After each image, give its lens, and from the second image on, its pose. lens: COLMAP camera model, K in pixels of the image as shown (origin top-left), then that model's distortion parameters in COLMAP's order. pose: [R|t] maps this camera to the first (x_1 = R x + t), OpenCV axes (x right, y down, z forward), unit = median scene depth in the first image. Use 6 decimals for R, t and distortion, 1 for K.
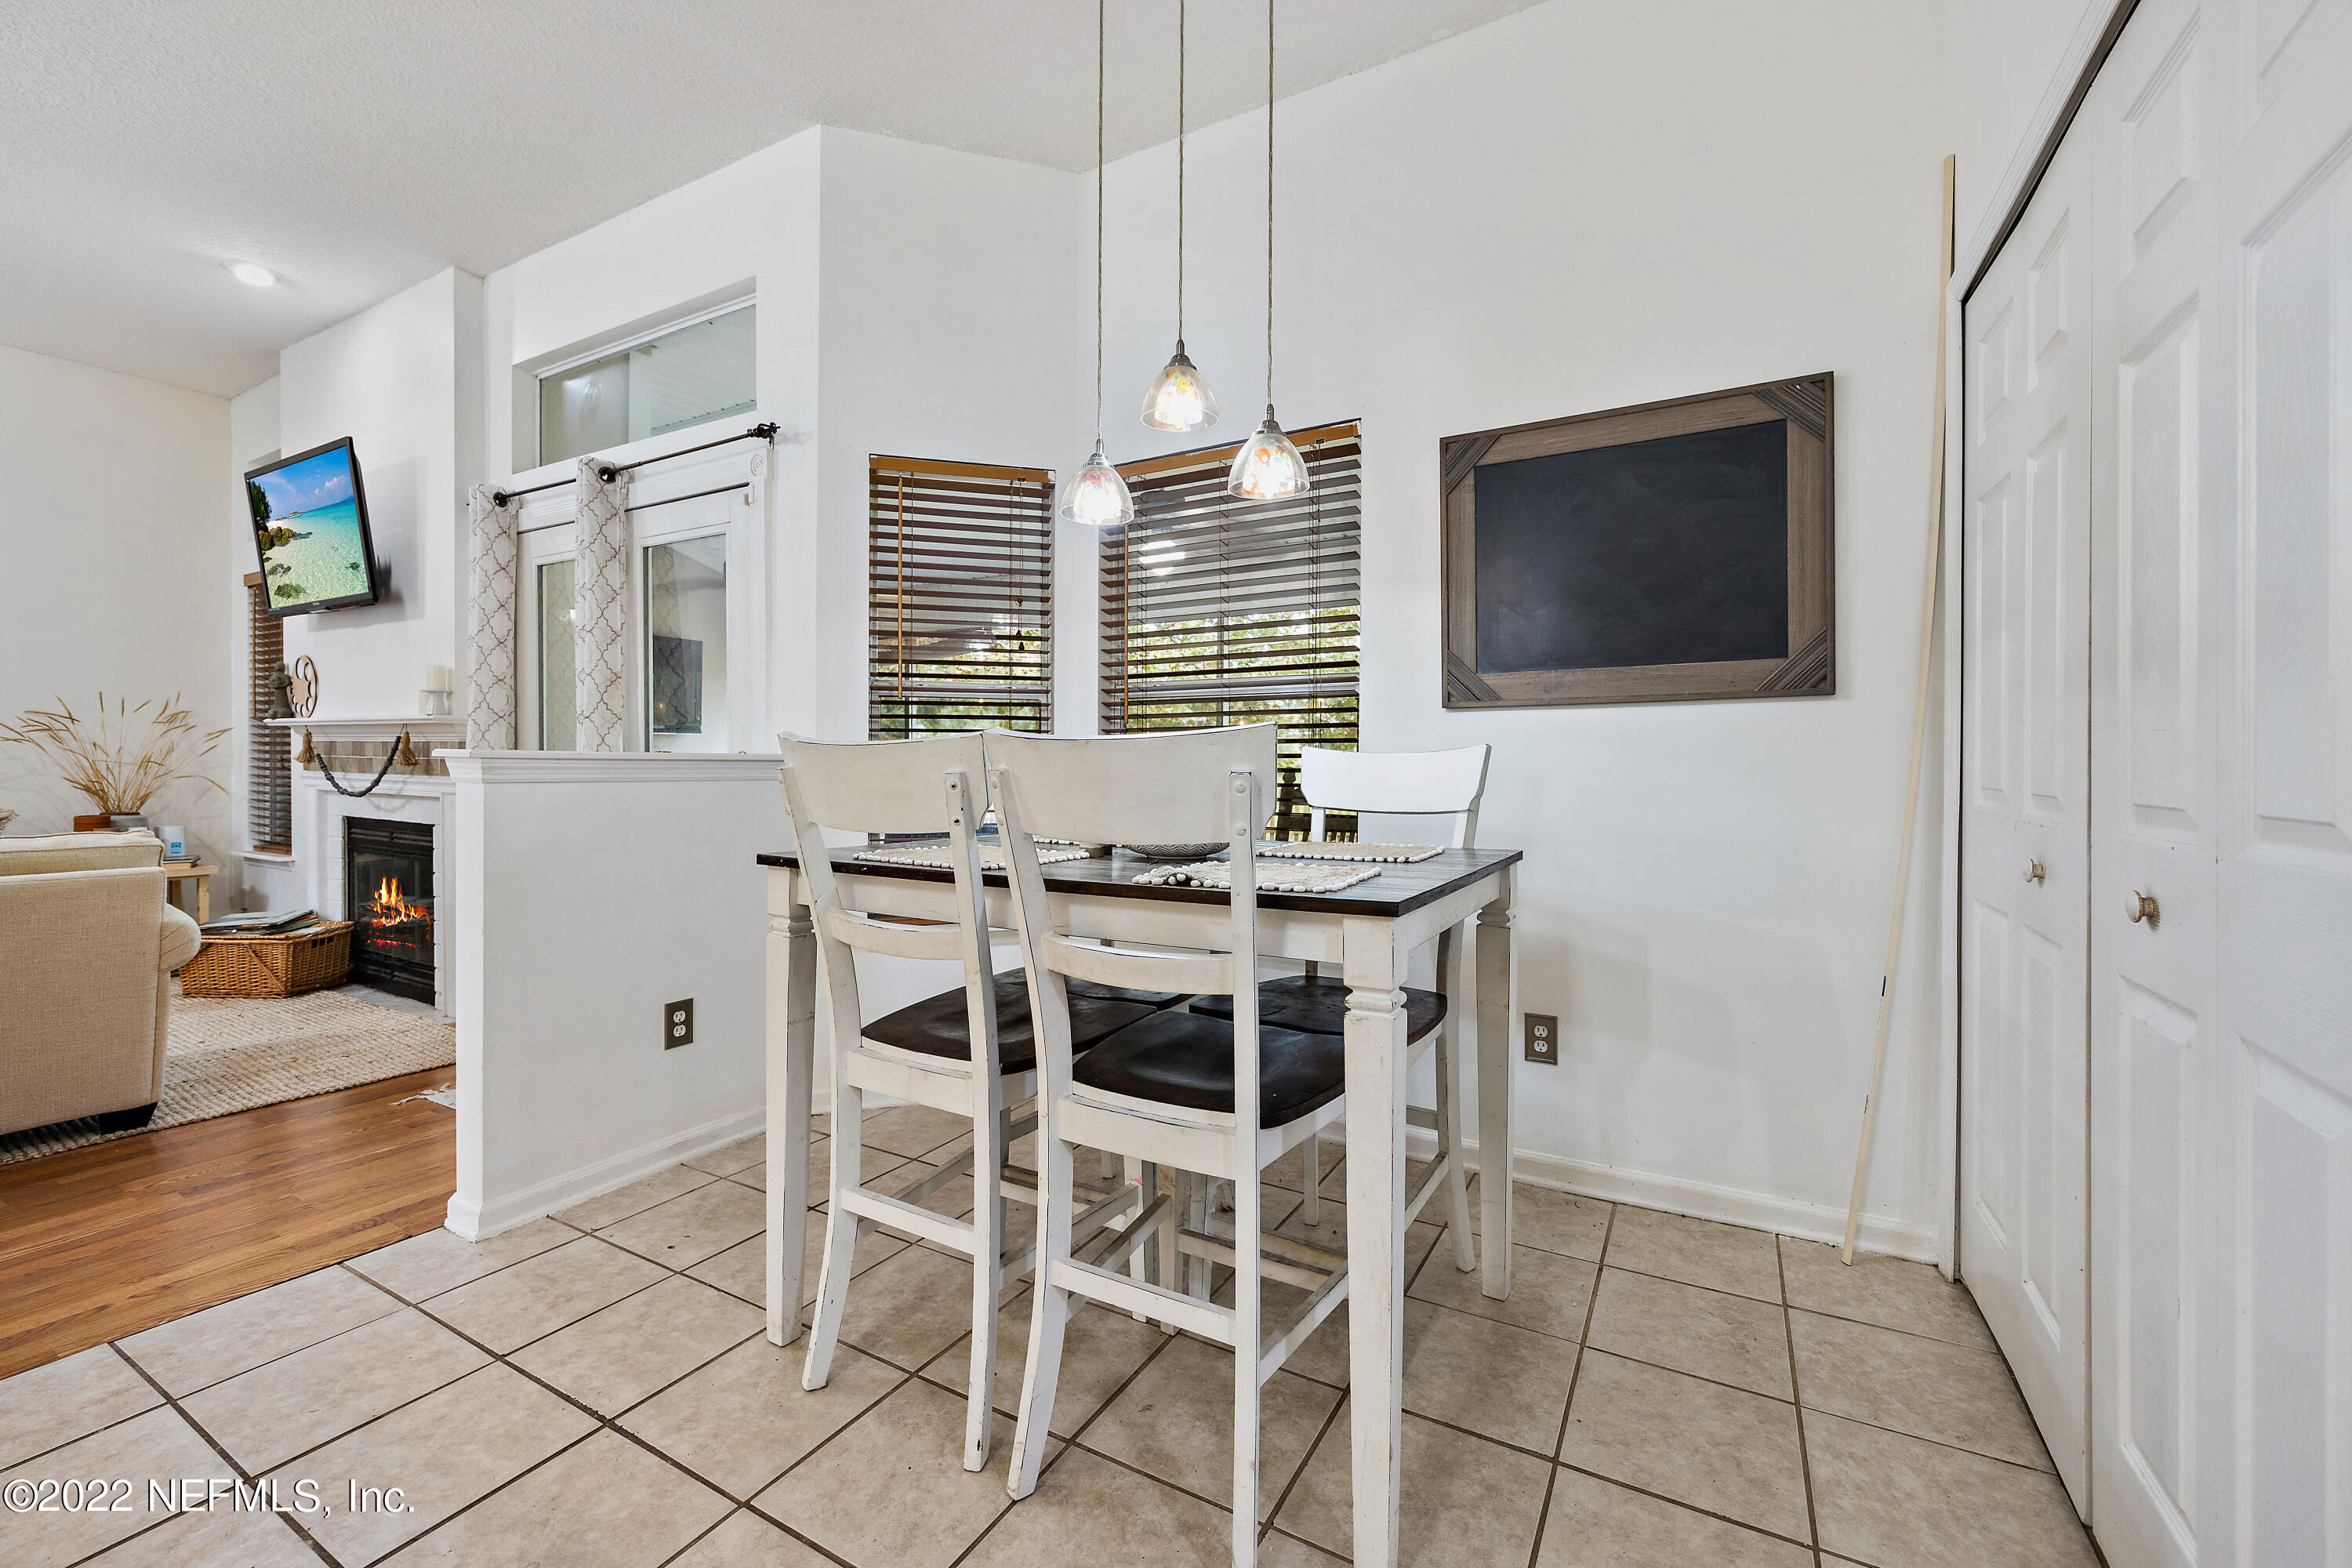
lens RADIAL K [[956.1, 0, 1180.0], [0, 956.1, 769.7], [0, 0, 1]] dist [-0.002715, -0.000122]
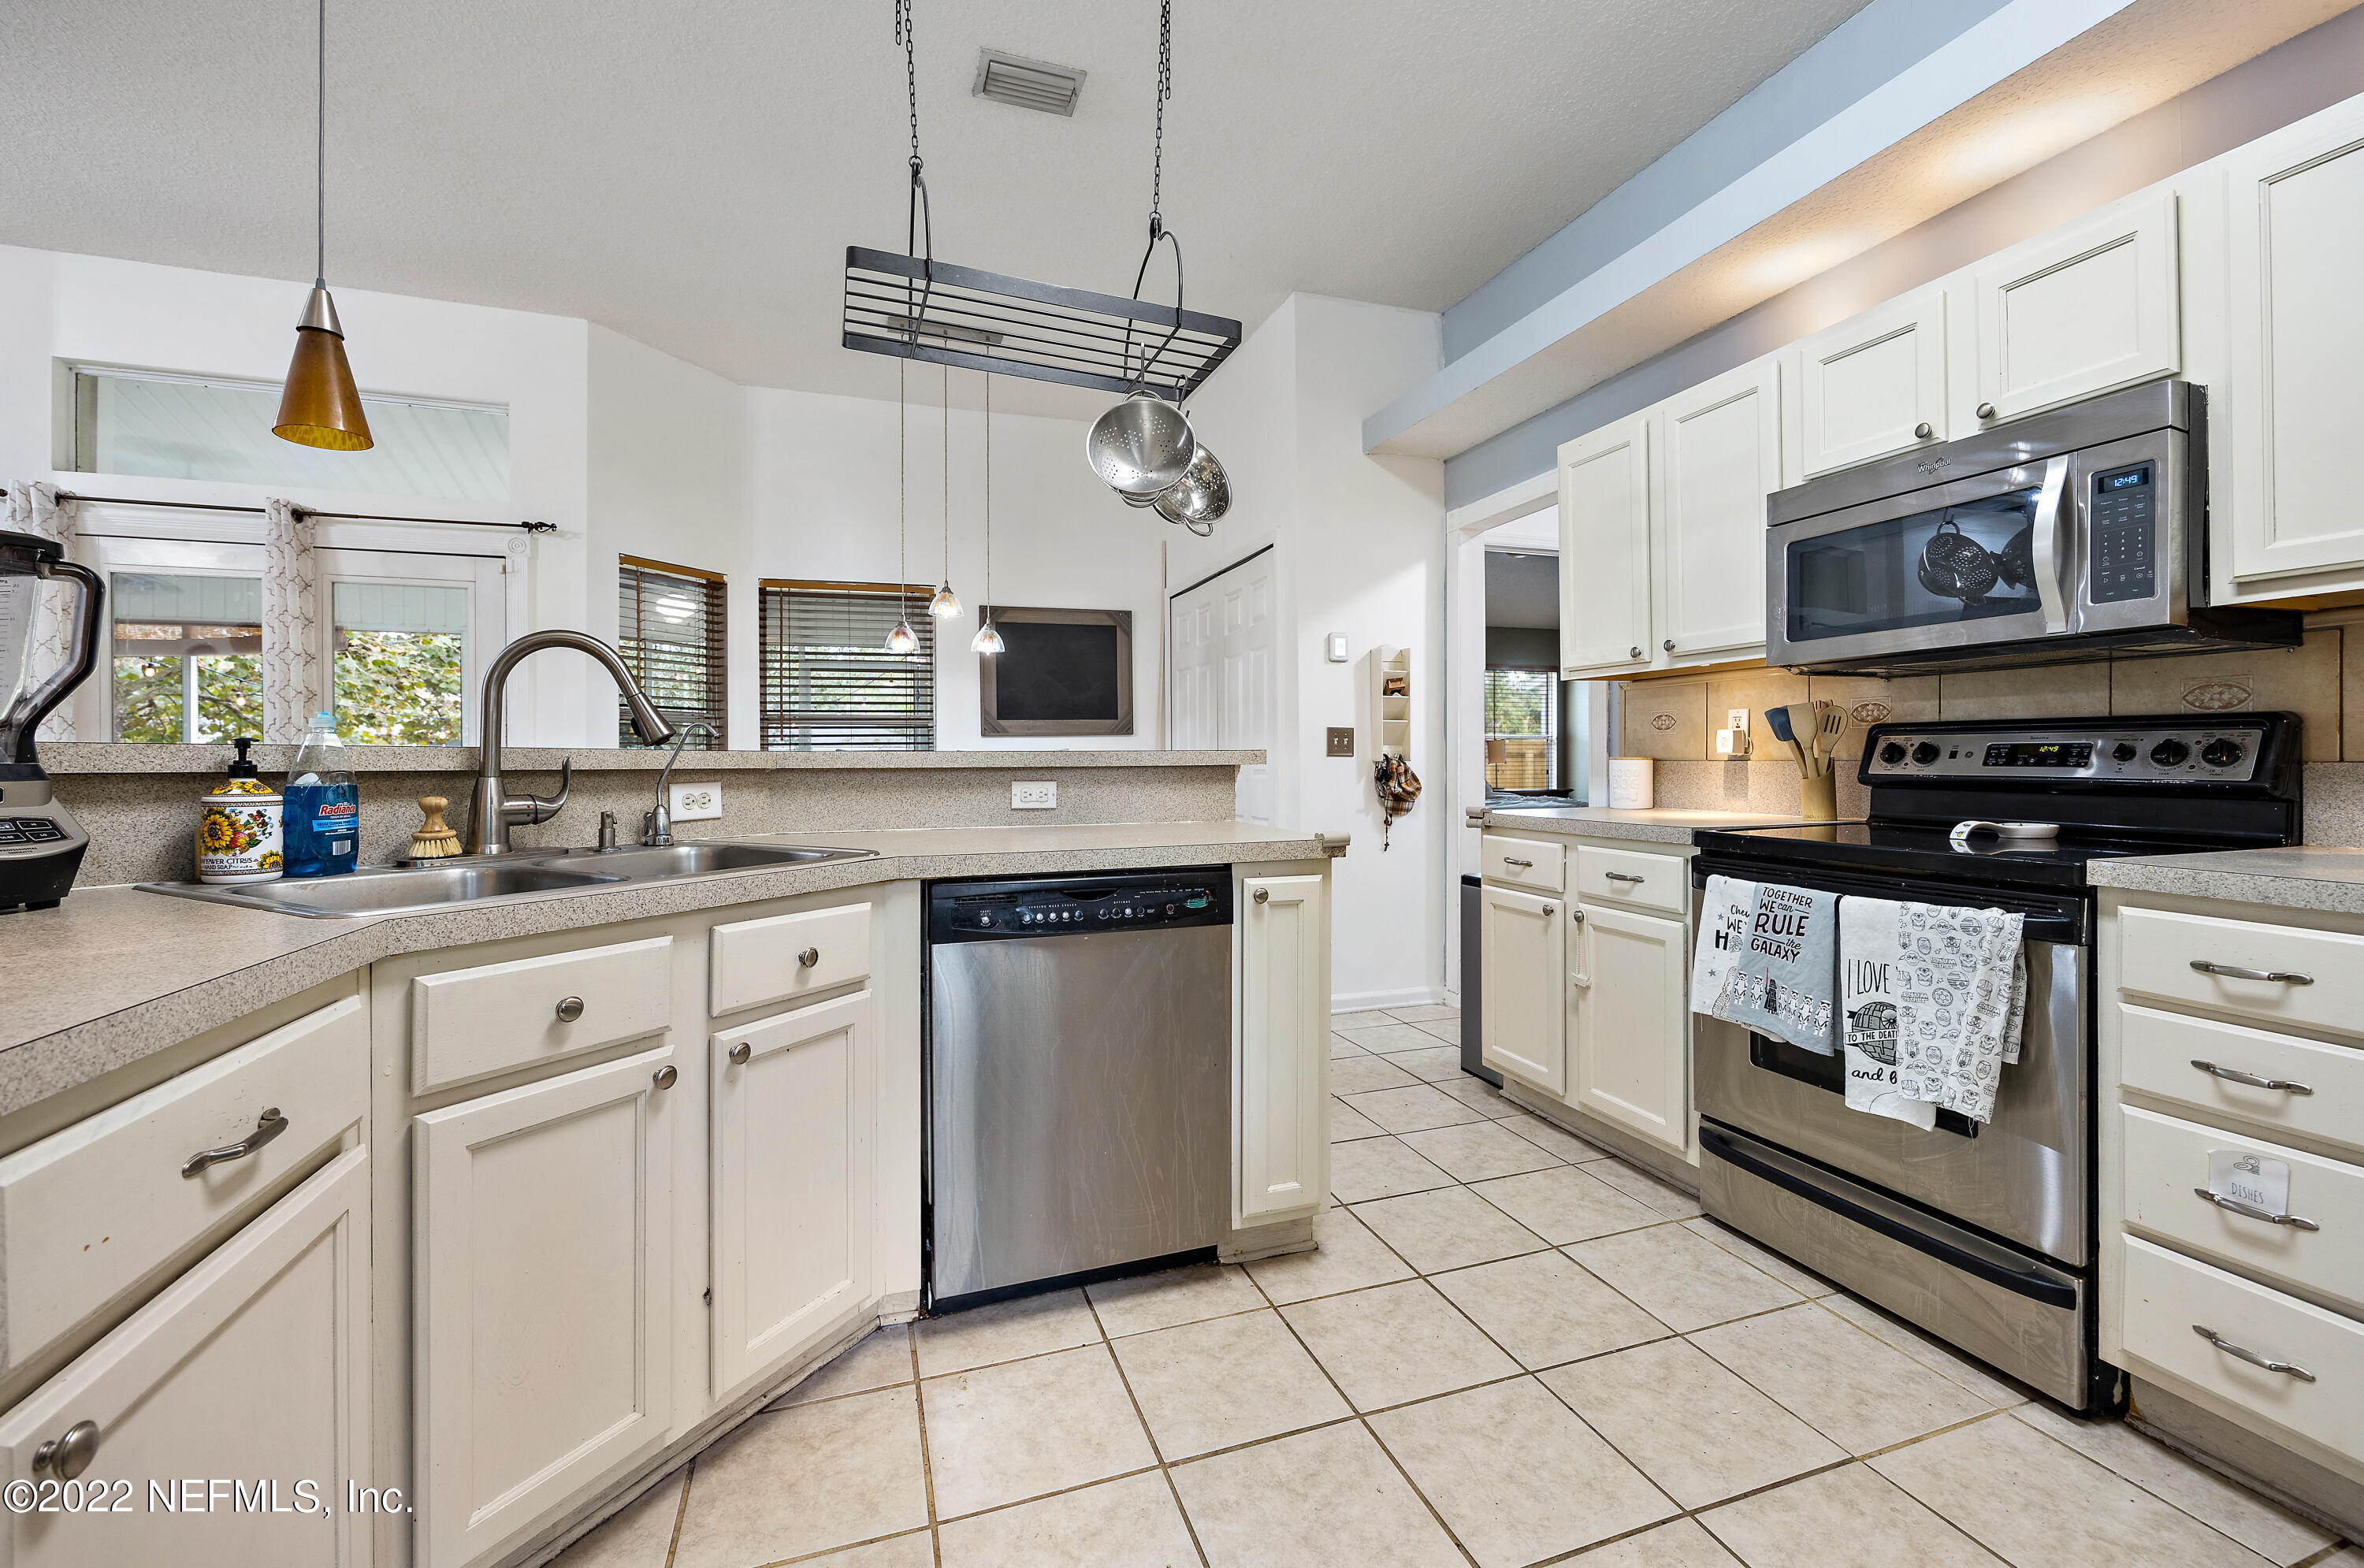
lens RADIAL K [[960.9, 0, 1185.7], [0, 960.9, 764.8], [0, 0, 1]] dist [-0.002715, -0.000122]
pose [[0.661511, -0.012081, 0.749838, -0.670242], [0.015196, 0.999881, 0.002703, -0.001250], [-0.749781, 0.009606, 0.661616, -0.474277]]
